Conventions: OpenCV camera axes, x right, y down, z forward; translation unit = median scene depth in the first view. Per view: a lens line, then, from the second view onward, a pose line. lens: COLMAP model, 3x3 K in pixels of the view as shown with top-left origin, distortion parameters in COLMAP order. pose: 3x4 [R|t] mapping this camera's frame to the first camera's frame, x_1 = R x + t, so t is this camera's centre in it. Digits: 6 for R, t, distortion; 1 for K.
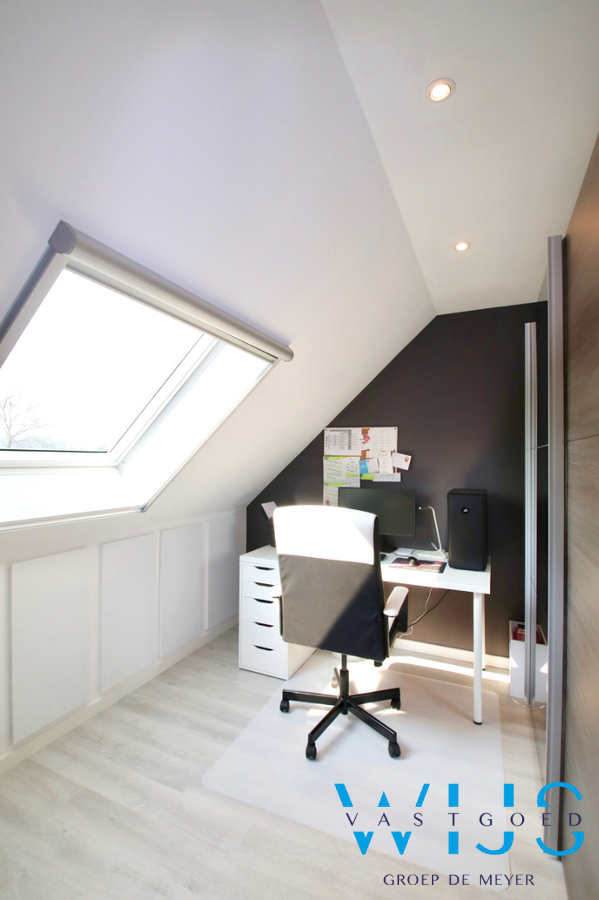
lens RADIAL K [[414.9, 0, 302.4], [0, 414.9, 444.8], [0, 0, 1]] dist [-0.021853, -0.004848]
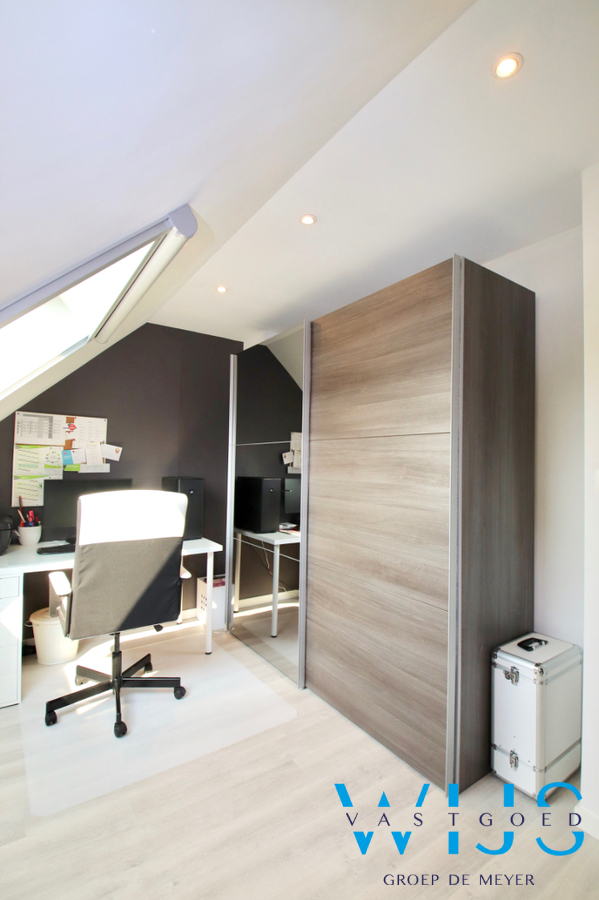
lens RADIAL K [[414.9, 0, 304.7], [0, 414.9, 456.5], [0, 0, 1]] dist [-0.021853, -0.004848]
pose [[0.510177, 0.016216, 0.859916, -0.388149], [-0.042580, 0.999072, 0.006422, 0.022417], [-0.859015, -0.039892, 0.510395, 0.063768]]
